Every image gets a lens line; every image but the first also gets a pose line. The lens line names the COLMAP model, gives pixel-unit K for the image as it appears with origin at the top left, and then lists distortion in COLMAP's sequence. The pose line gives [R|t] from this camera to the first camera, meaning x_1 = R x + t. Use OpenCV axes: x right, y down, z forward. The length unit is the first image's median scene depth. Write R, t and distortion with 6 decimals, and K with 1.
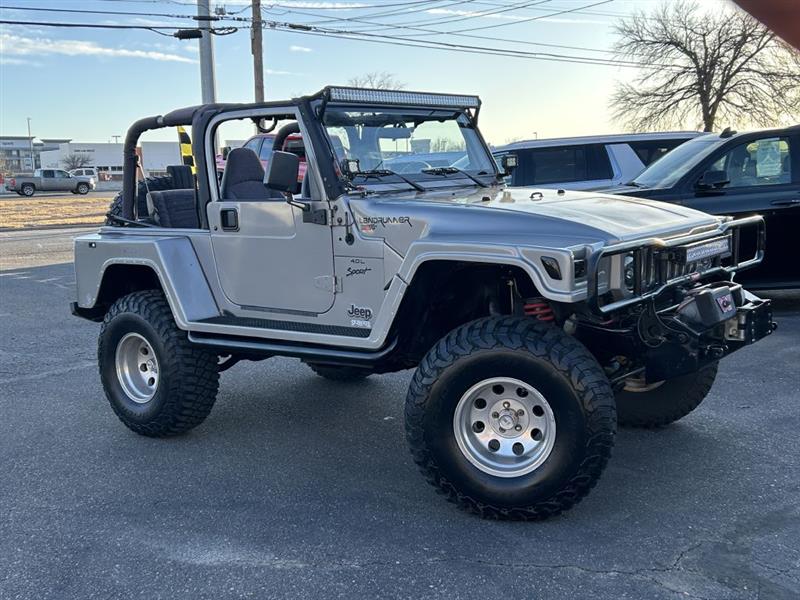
lens RADIAL K [[876.6, 0, 400.0], [0, 876.6, 300.0], [0, 0, 1]] dist [0.090810, -0.193516]
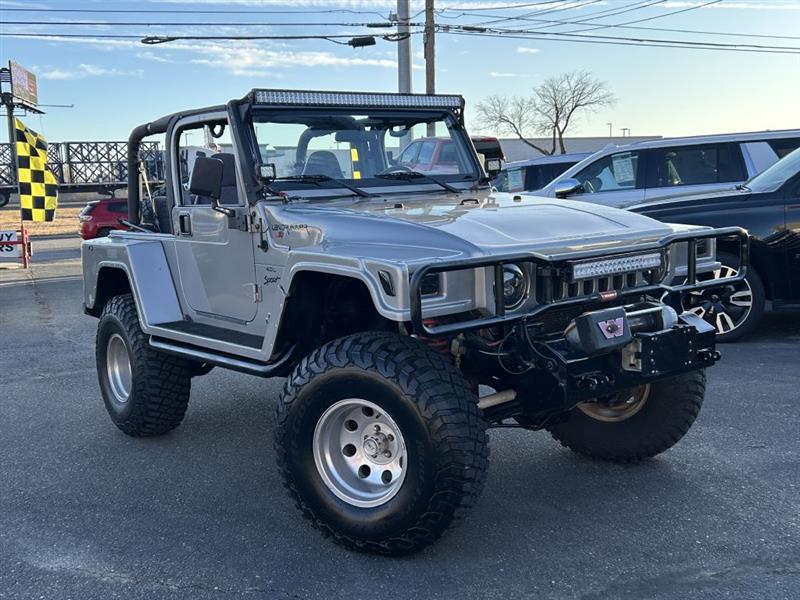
lens RADIAL K [[876.6, 0, 400.0], [0, 876.6, 300.0], [0, 0, 1]] dist [0.090810, -0.193516]
pose [[0.970050, 0.028561, -0.241221, 0.288058], [-0.029125, 0.999575, 0.001230, -0.014110], [0.241154, 0.005832, 0.970469, 0.084253]]
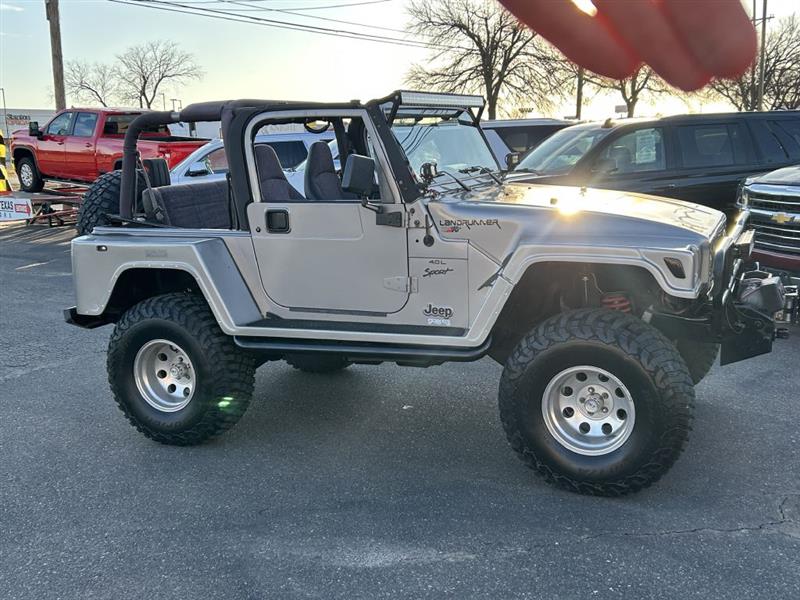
lens RADIAL K [[864.4, 0, 408.9], [0, 864.4, 315.8], [0, 0, 1]] dist [0.086715, -0.163405]
pose [[0.962737, -0.047910, 0.266161, -0.316834], [0.034360, 0.997876, 0.055339, -0.034268], [-0.268247, -0.044132, 0.962339, 0.018813]]
